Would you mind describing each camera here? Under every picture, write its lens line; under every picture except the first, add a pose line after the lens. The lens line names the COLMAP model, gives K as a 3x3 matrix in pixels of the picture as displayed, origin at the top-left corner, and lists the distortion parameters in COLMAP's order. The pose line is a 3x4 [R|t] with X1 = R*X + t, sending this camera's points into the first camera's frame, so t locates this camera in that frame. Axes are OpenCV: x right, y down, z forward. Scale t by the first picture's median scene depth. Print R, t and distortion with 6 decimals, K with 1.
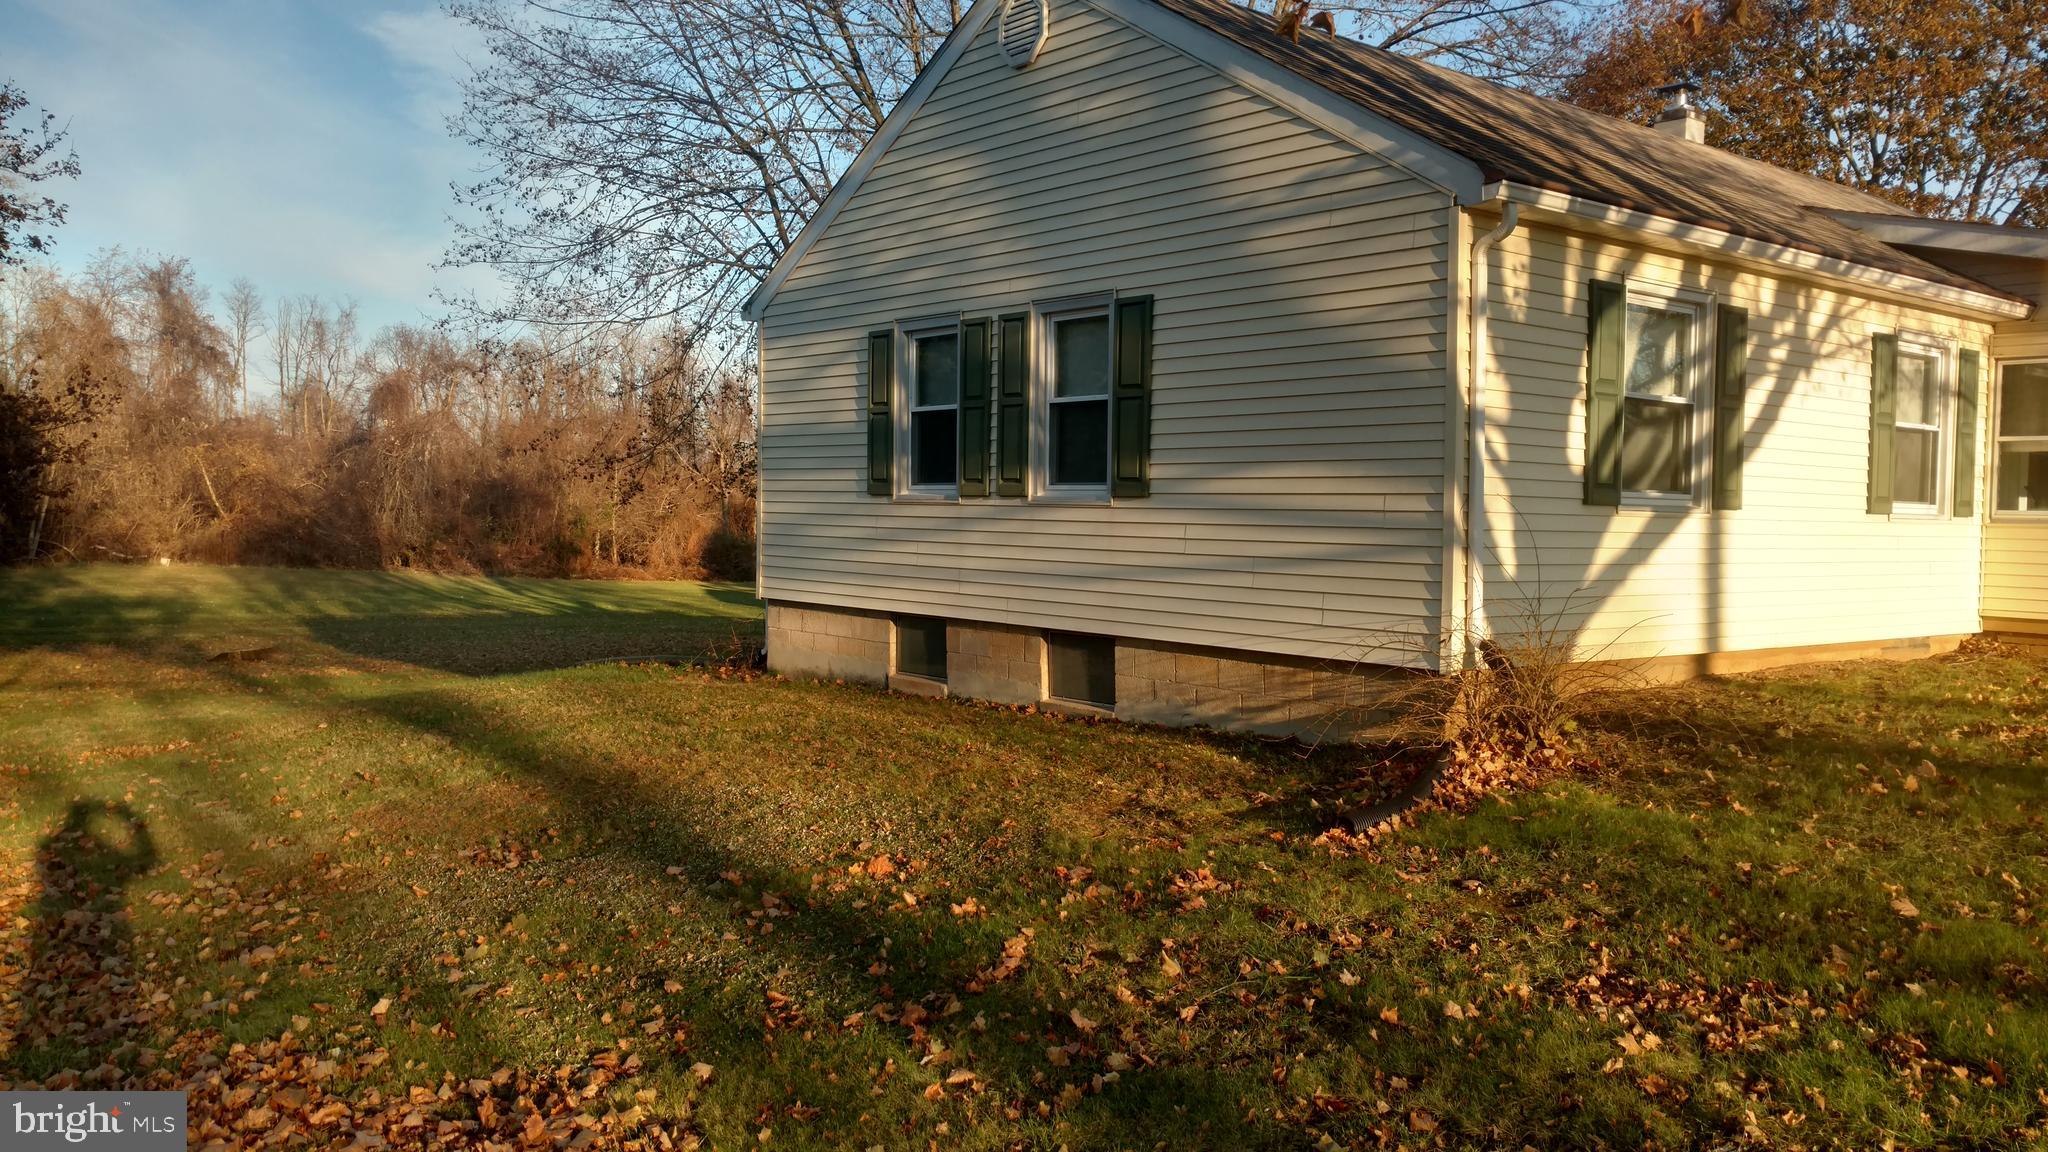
lens RADIAL K [[1613.2, 0, 1021.6], [0, 1613.2, 570.3], [0, 0, 1]] dist [0.038070, -0.028694]
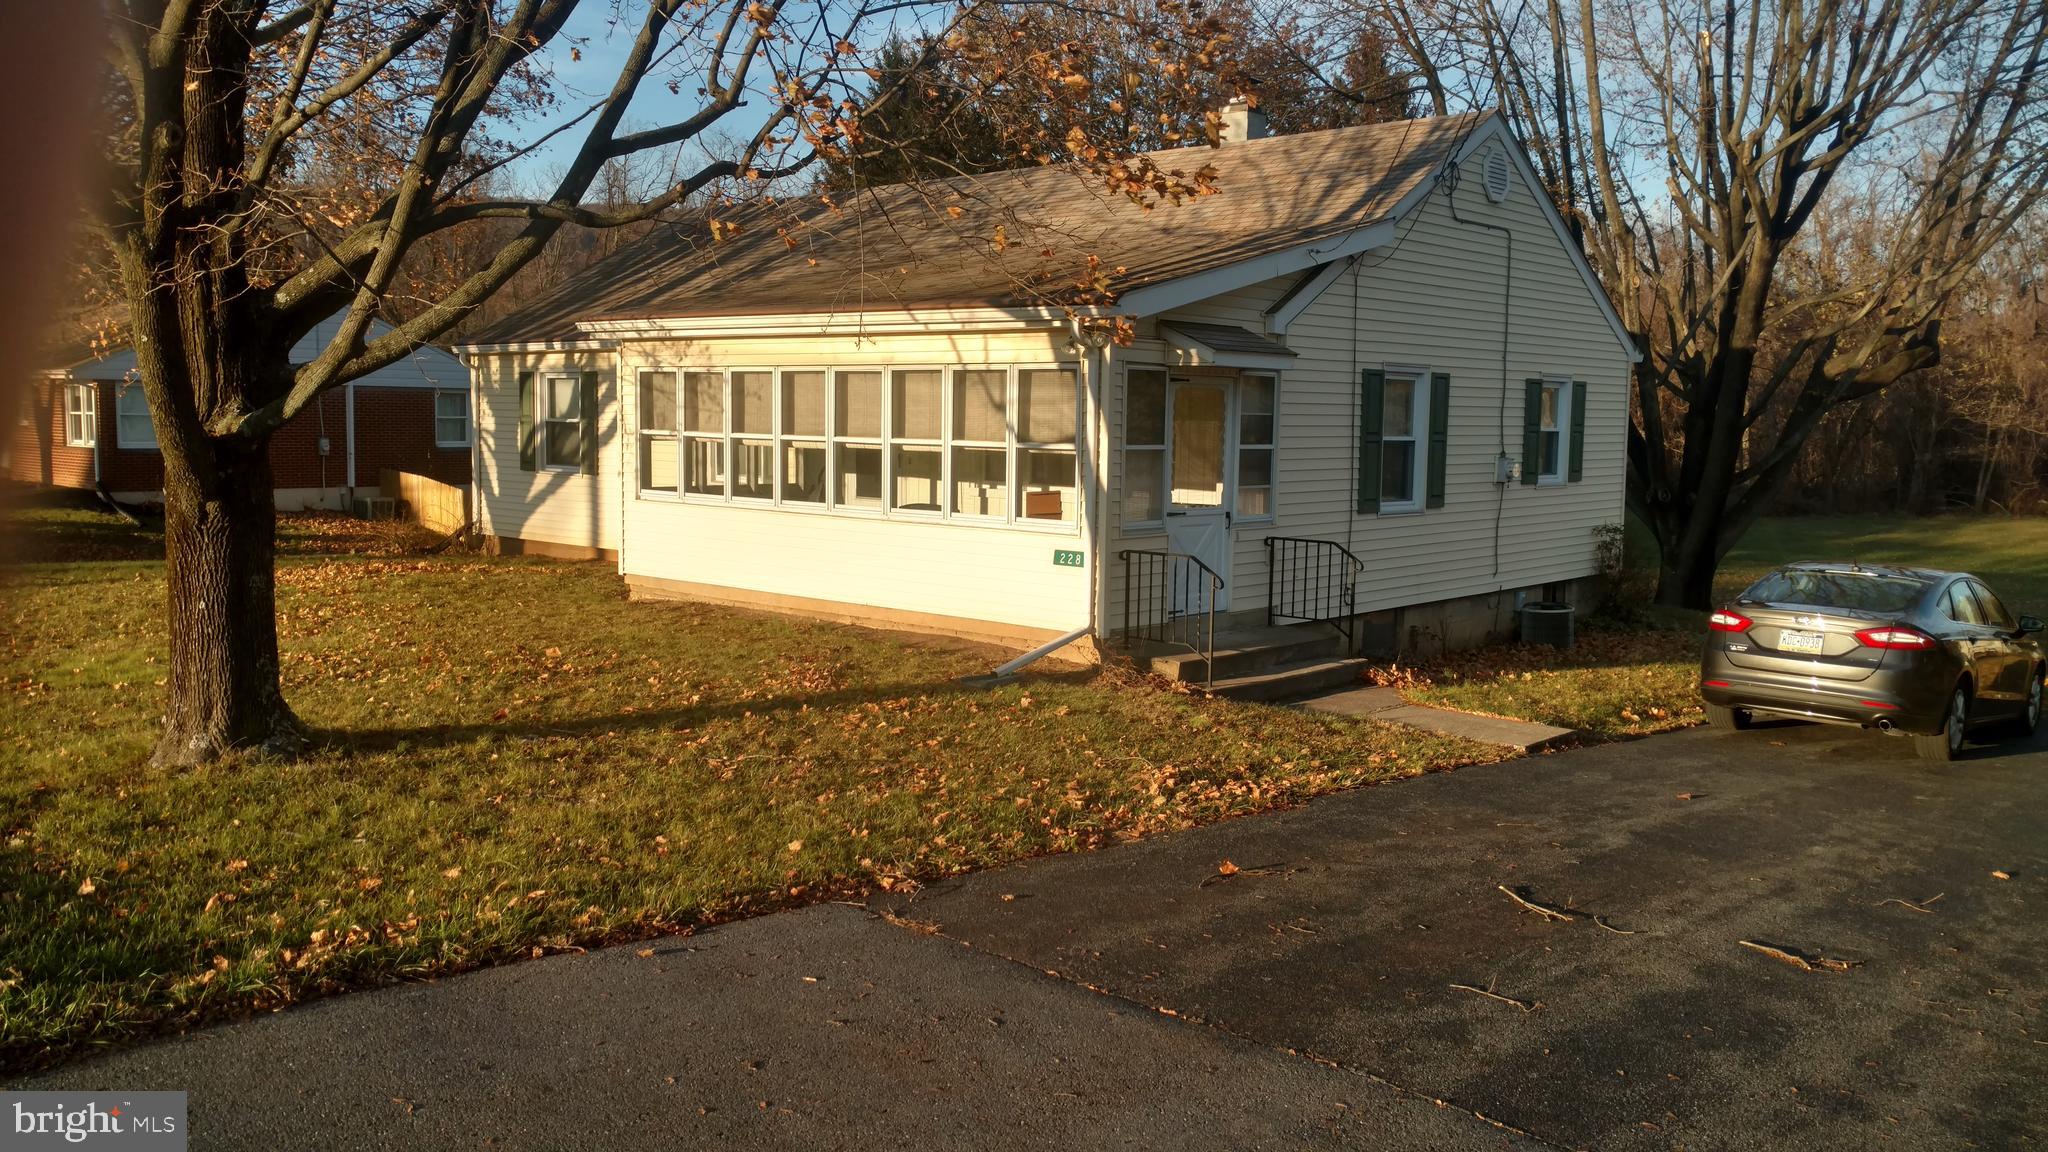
lens RADIAL K [[1613.2, 0, 1022.3], [0, 1613.2, 575.8], [0, 0, 1]] dist [0.038070, -0.028694]
pose [[0.151970, 0.083108, -0.984885, 2.363184], [-0.050422, 0.995813, 0.076250, -0.084497], [0.987098, 0.038072, 0.155524, 1.154946]]
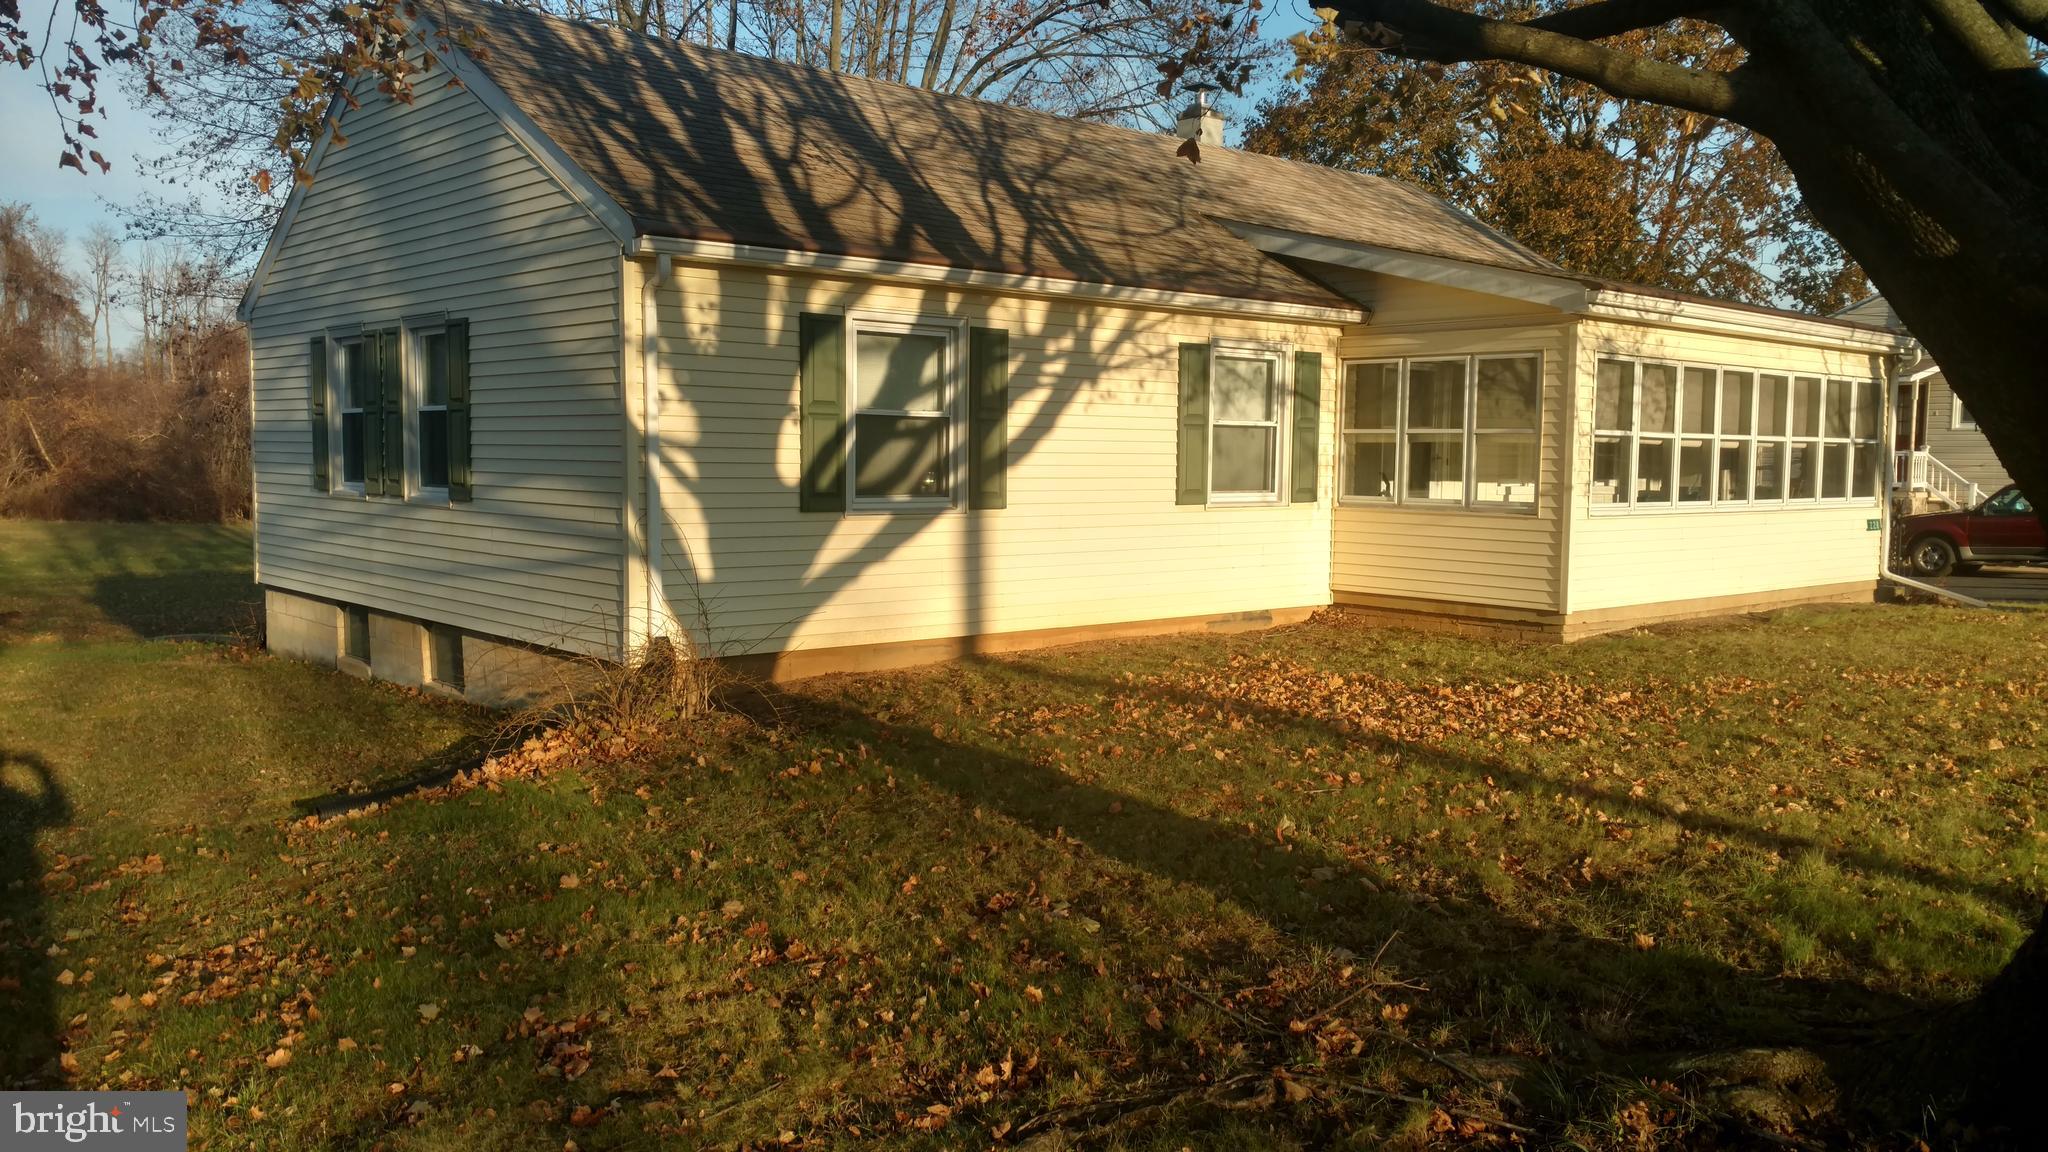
lens RADIAL K [[1613.2, 0, 1021.6], [0, 1613.2, 582.0], [0, 0, 1]] dist [0.038070, -0.028694]
pose [[0.999195, -0.011820, 0.038333, 0.391556], [0.010032, 0.998868, 0.046500, -0.036628], [-0.038839, -0.046078, 0.998183, -0.118036]]
